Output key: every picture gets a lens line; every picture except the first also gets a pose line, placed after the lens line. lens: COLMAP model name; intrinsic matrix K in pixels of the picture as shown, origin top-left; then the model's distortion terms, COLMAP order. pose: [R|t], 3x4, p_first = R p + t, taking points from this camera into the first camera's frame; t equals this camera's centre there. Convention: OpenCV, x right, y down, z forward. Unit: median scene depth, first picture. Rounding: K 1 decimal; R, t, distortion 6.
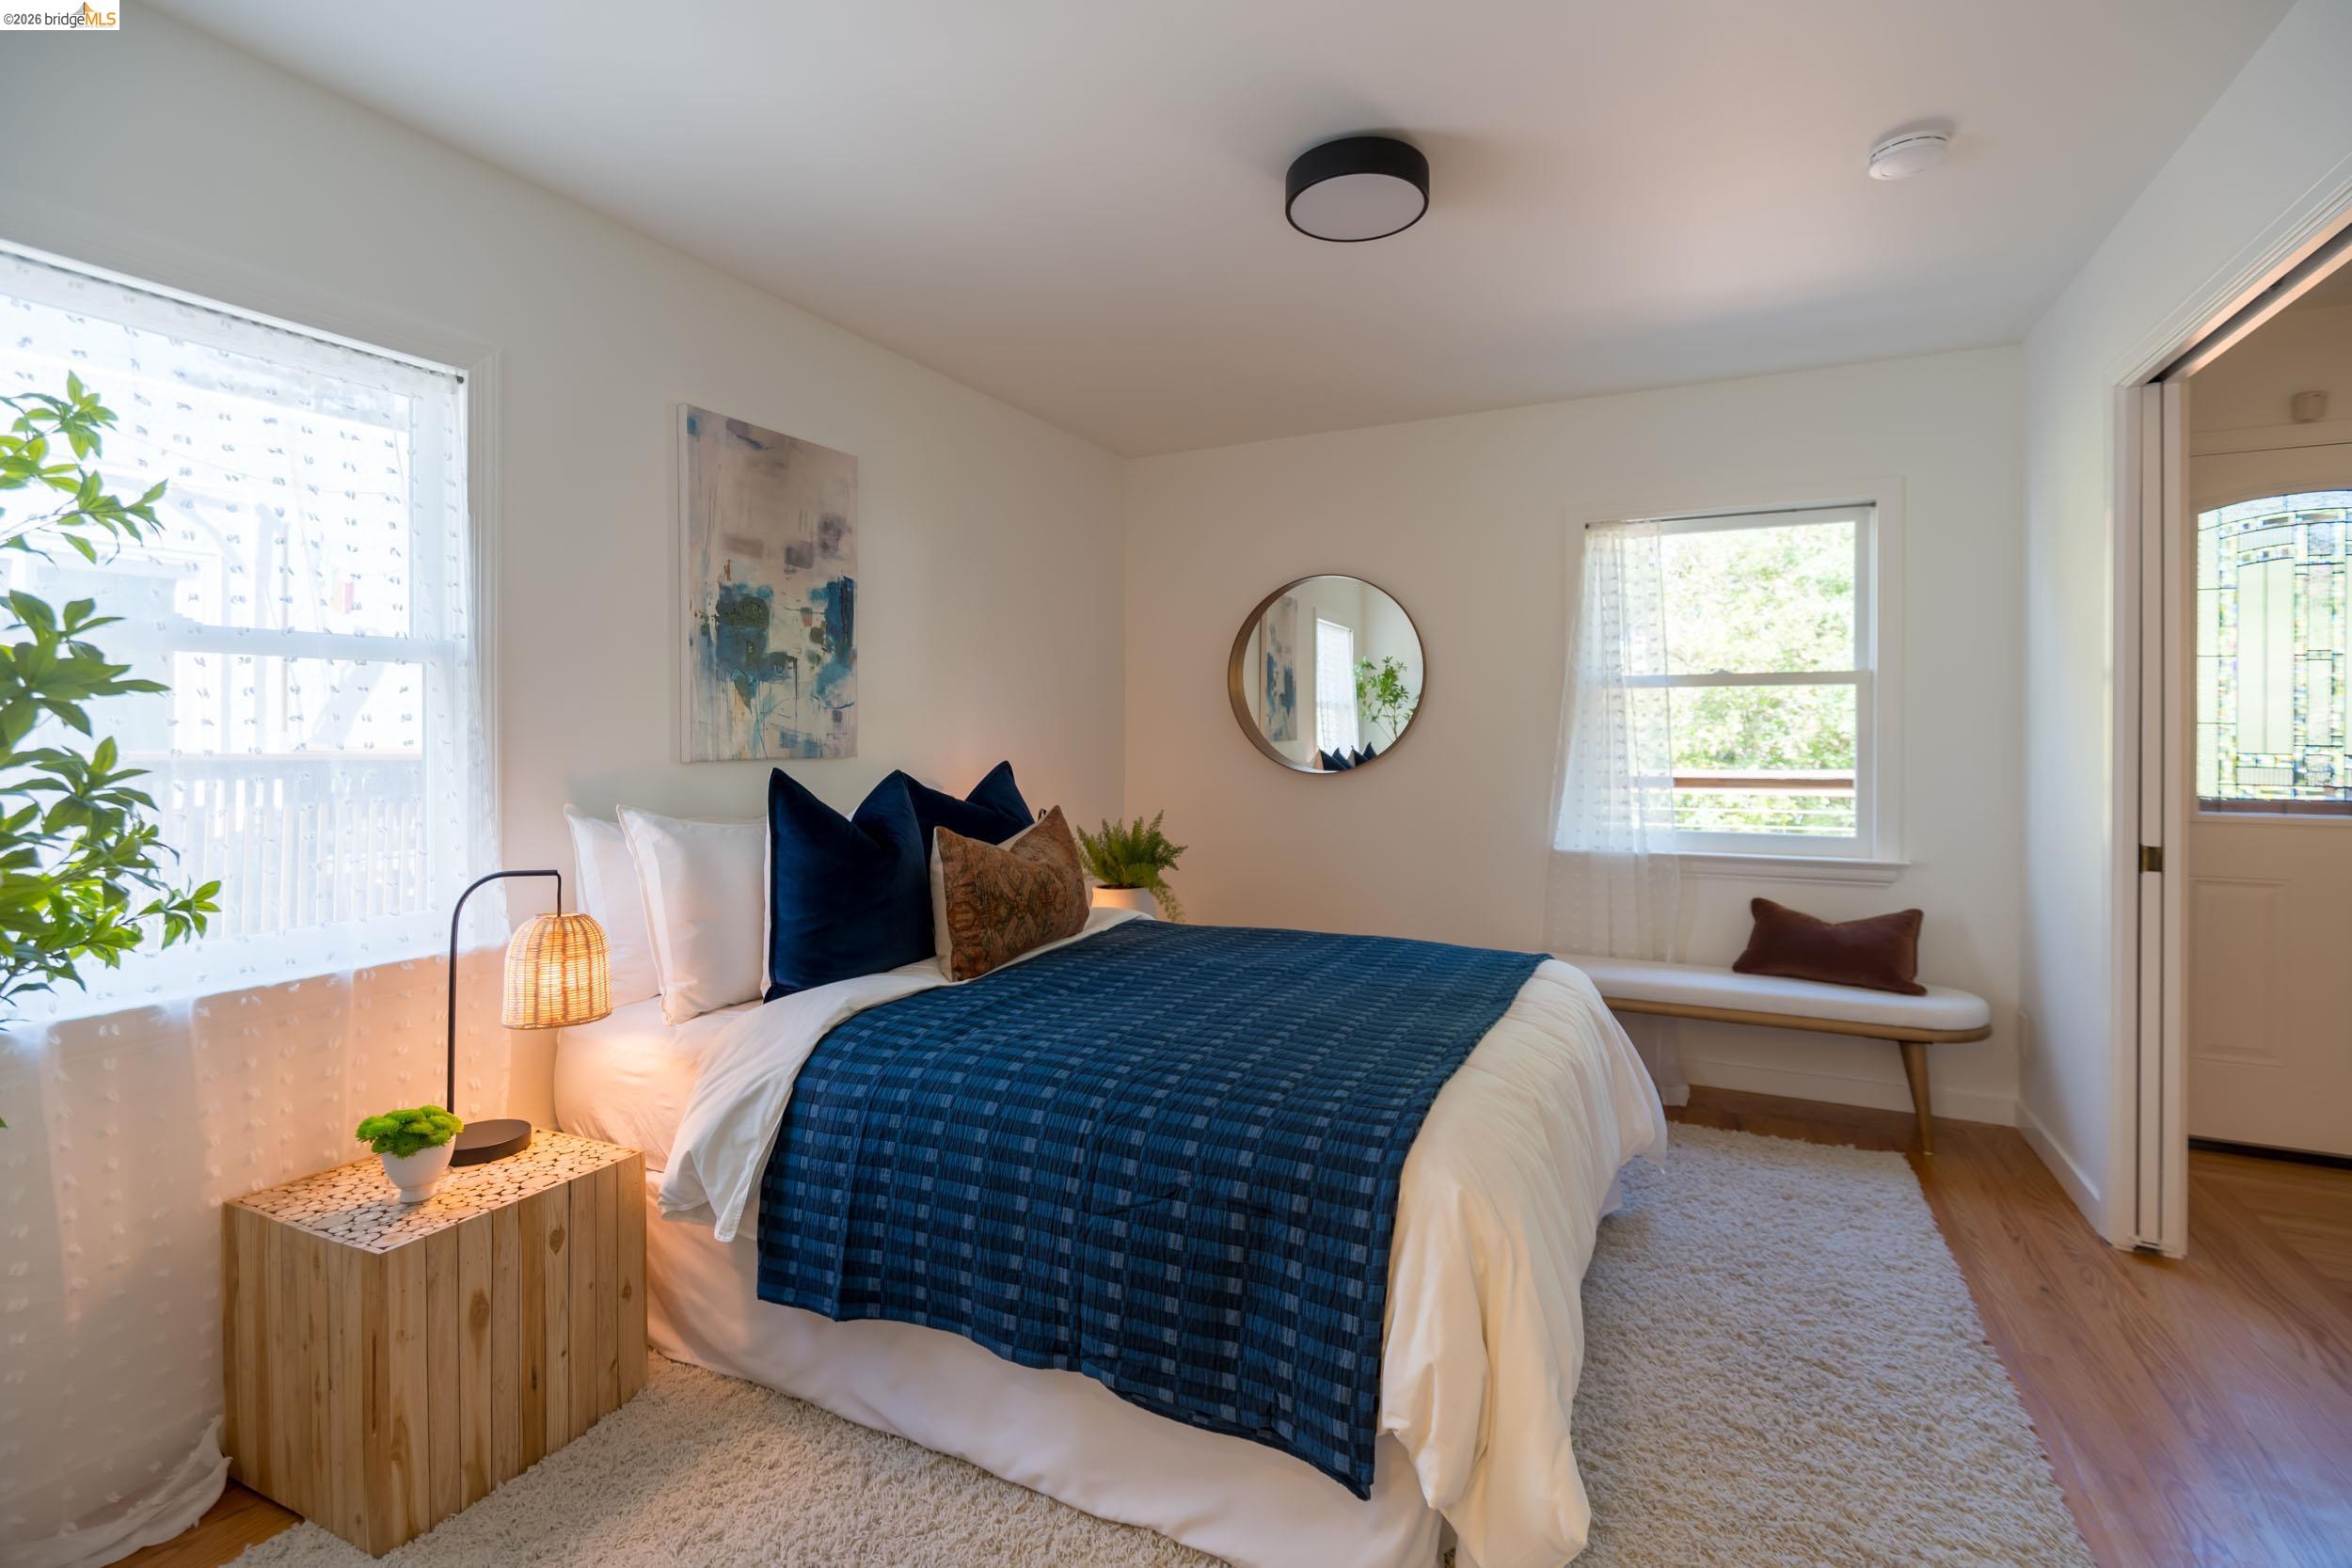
lens RADIAL K [[1087.4, 0, 1162.5], [0, 1087.4, 738.9], [0, 0, 1]] dist [-0.012782, 0.001708]
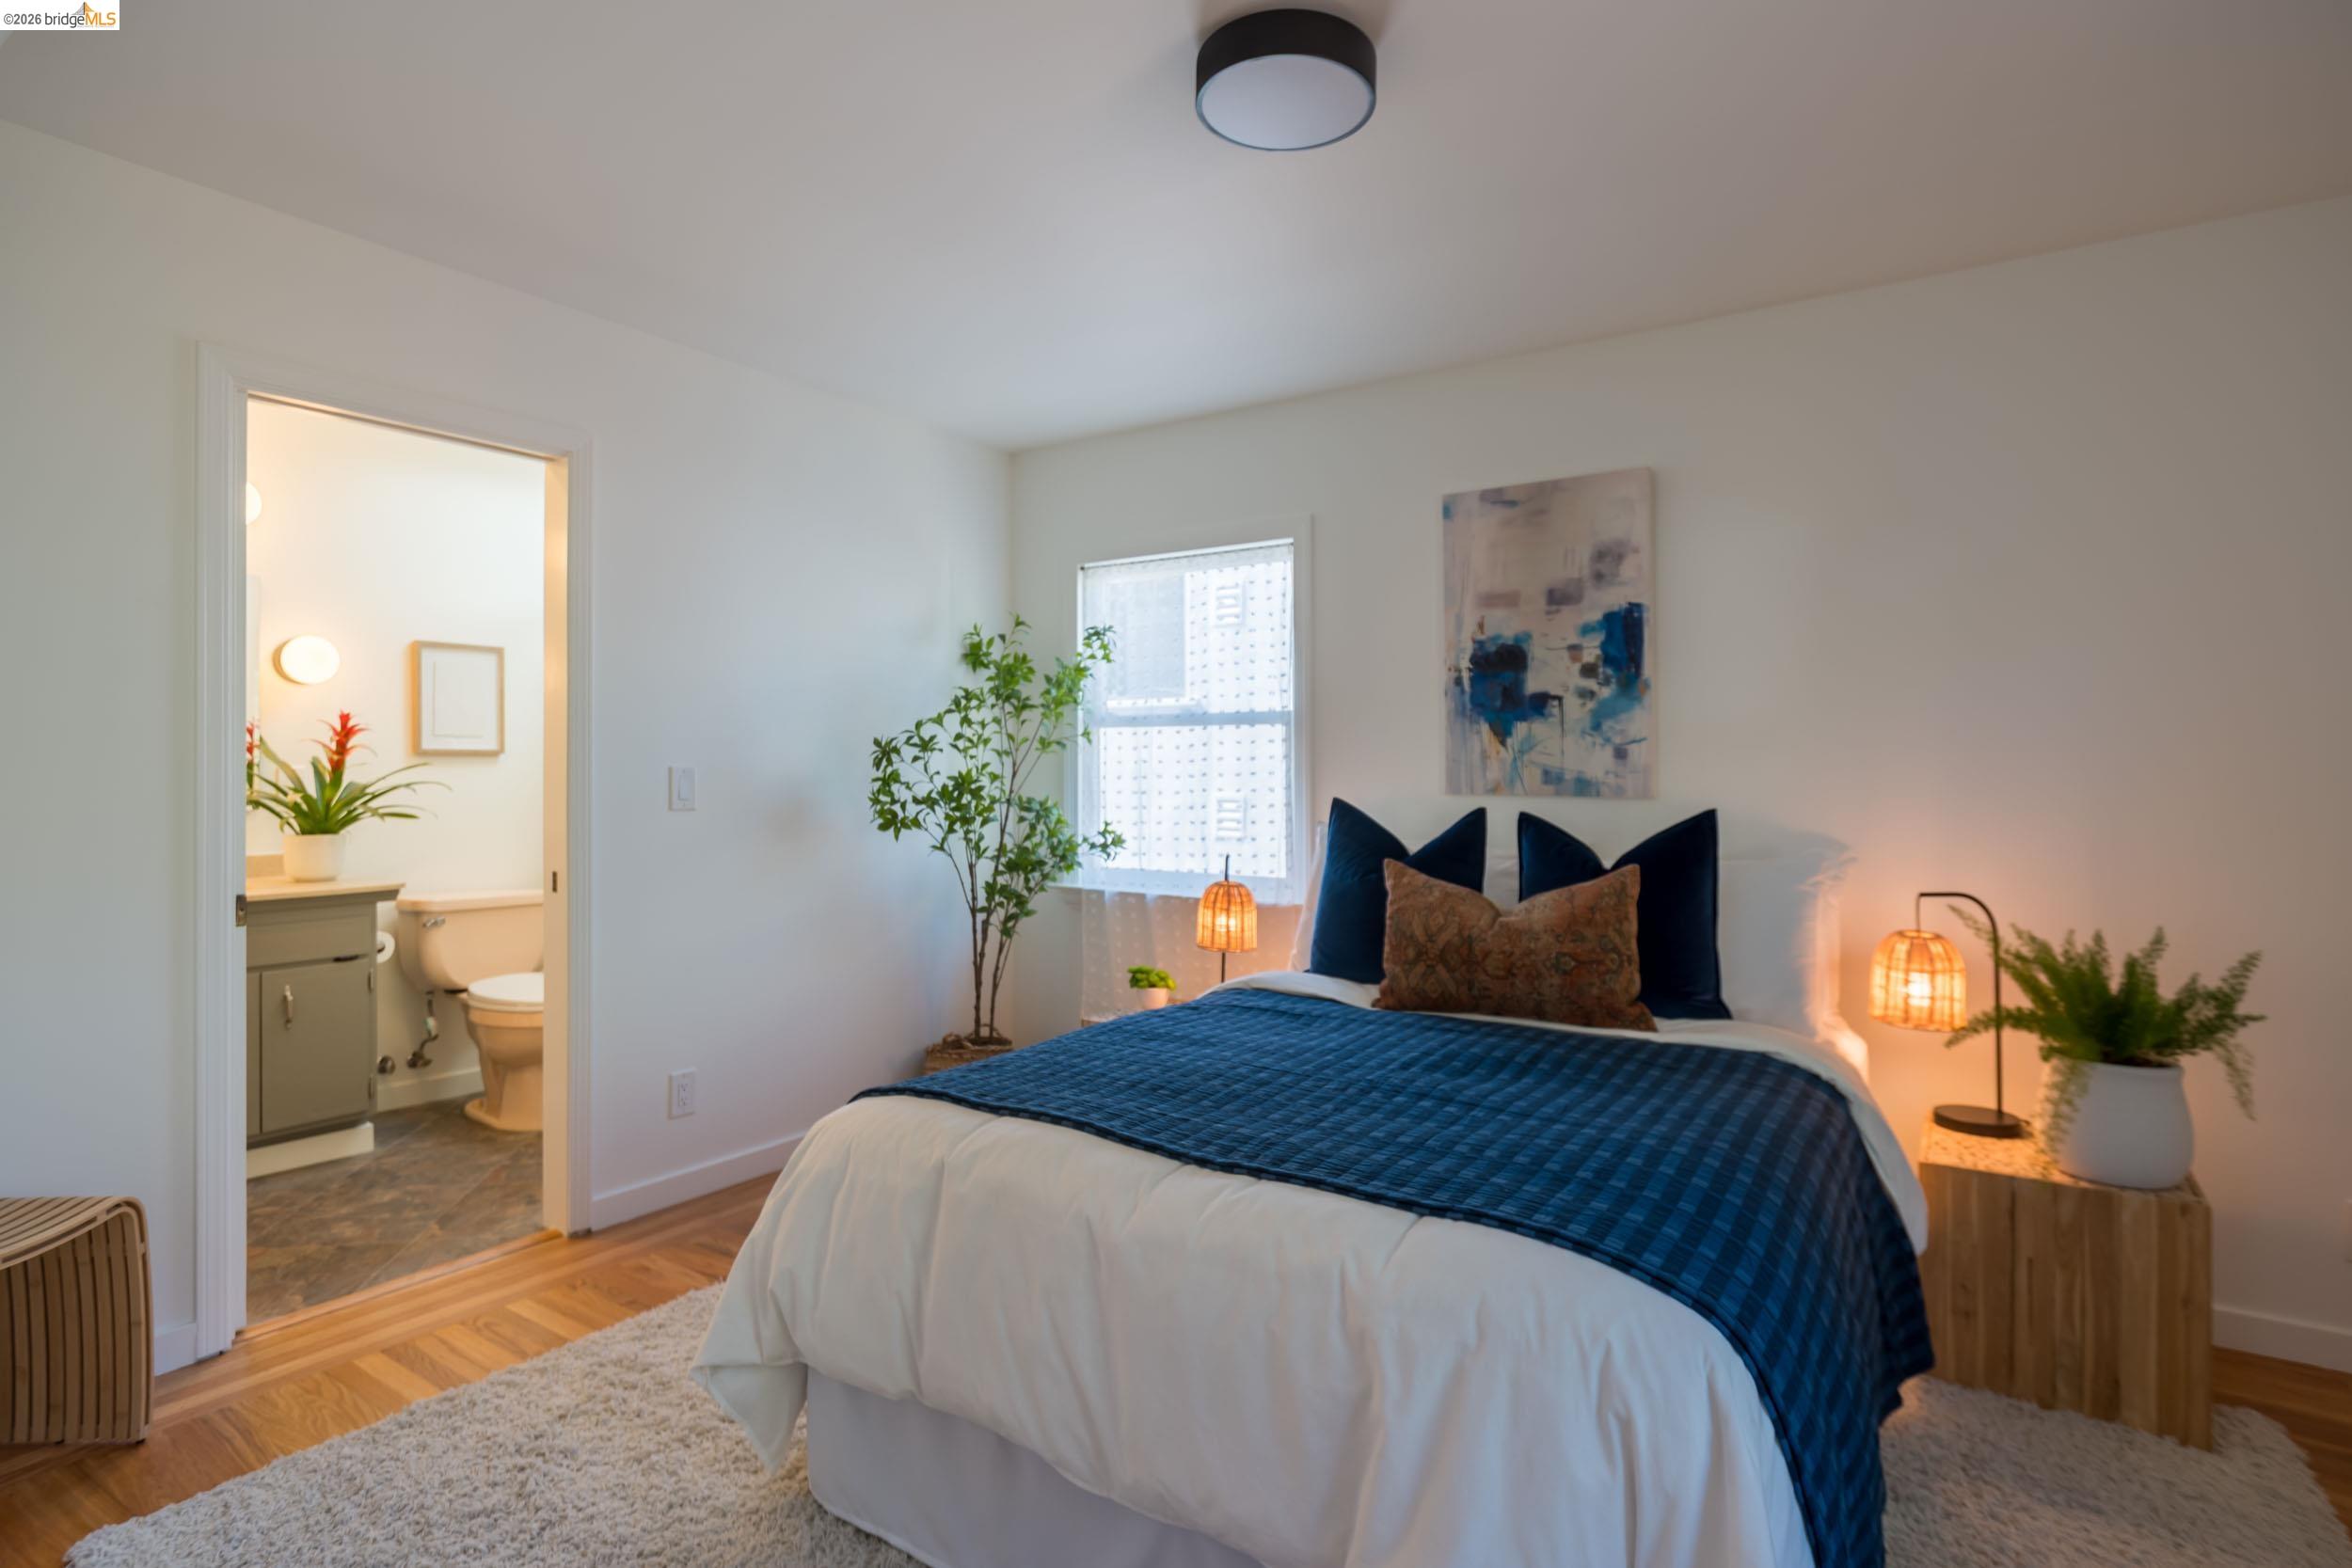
lens RADIAL K [[1201.3, 0, 1176.5], [0, 1201.3, 774.6], [0, 0, 1]] dist [-0.004584, -0.000726]
pose [[-0.157377, 0.012770, -0.987456, 0.841165], [-0.007454, 0.999873, 0.014119, -0.014894], [0.987510, 0.009583, -0.157262, 0.839993]]
